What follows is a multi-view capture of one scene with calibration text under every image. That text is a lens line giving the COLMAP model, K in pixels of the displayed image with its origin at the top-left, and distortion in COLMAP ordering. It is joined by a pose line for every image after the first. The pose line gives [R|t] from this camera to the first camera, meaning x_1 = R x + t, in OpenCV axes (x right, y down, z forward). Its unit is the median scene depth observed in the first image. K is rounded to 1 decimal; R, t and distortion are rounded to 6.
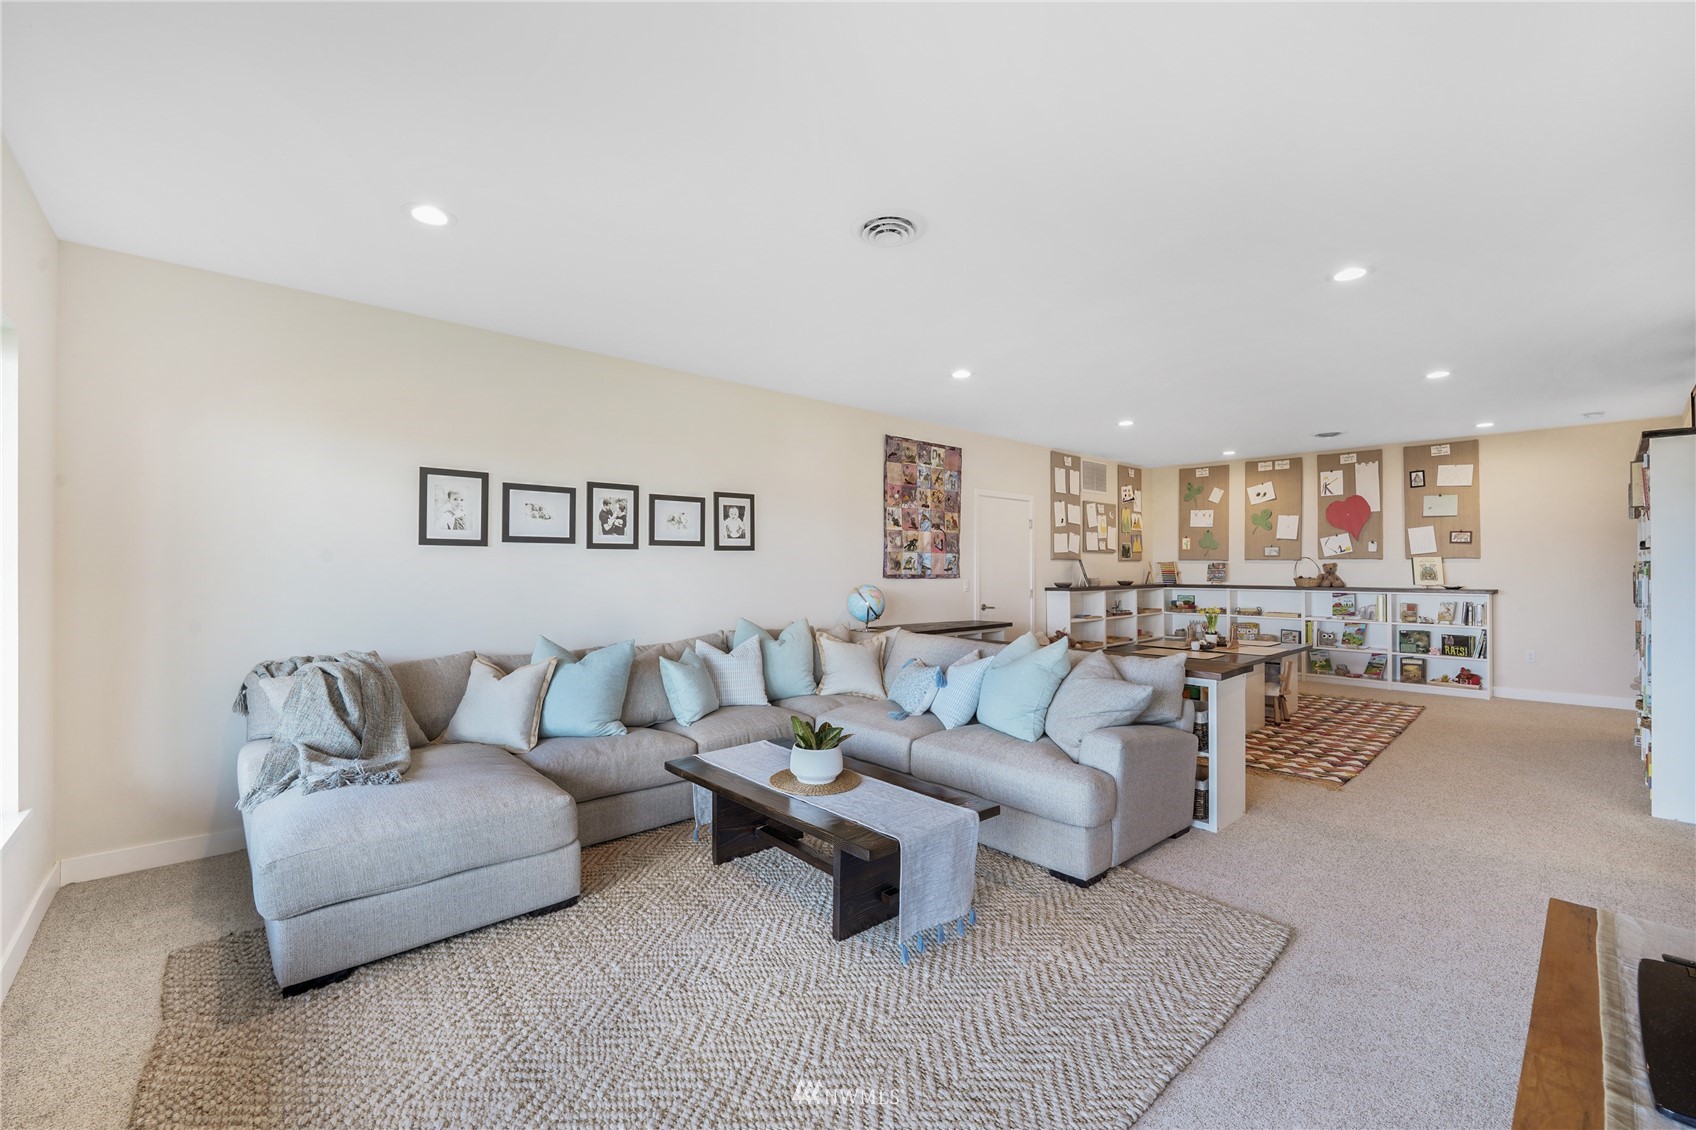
lens RADIAL K [[703.6, 0, 841.6], [0, 703.6, 552.7], [0, 0, 1]] dist [-0.005135, -0.000212]
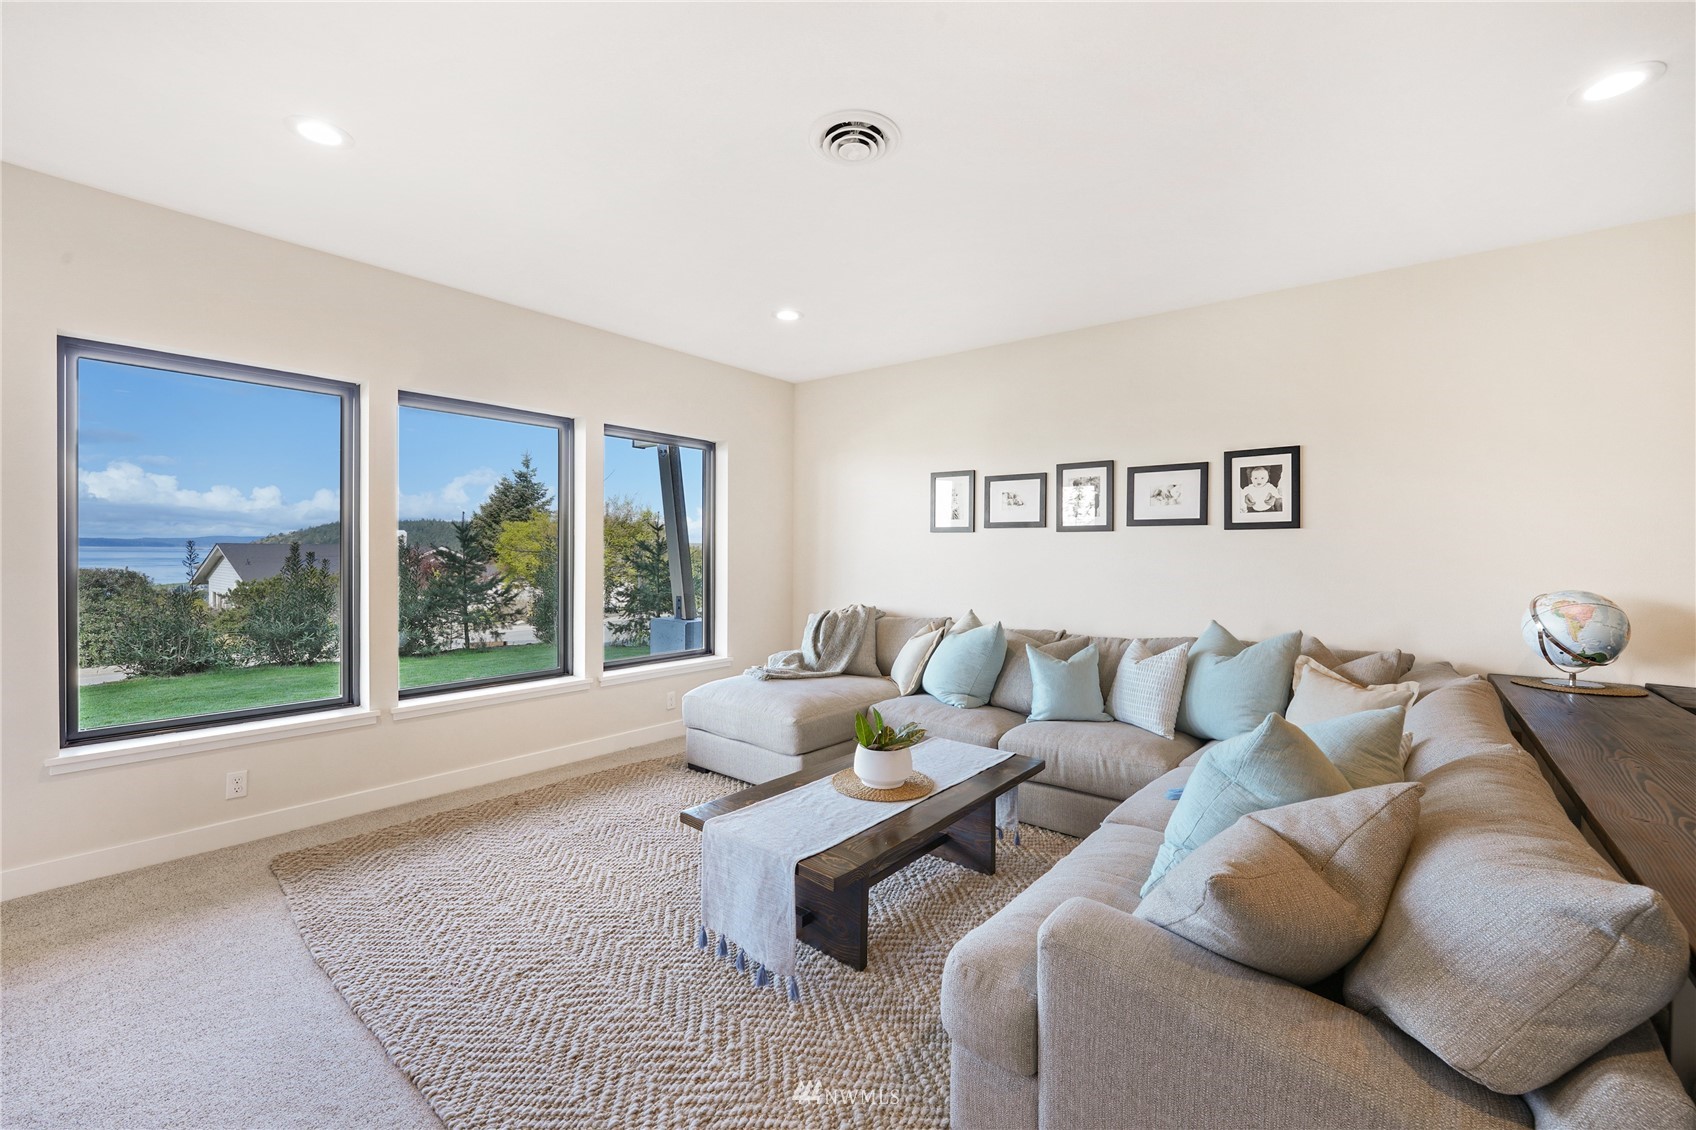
lens RADIAL K [[703.6, 0, 841.6], [0, 703.6, 552.7], [0, 0, 1]] dist [-0.005135, -0.000212]
pose [[0.156757, 0.006743, -0.987614, 0.496964], [0.013610, 0.999867, 0.008987, 0.009186], [0.987543, -0.014850, 0.156644, 0.466850]]
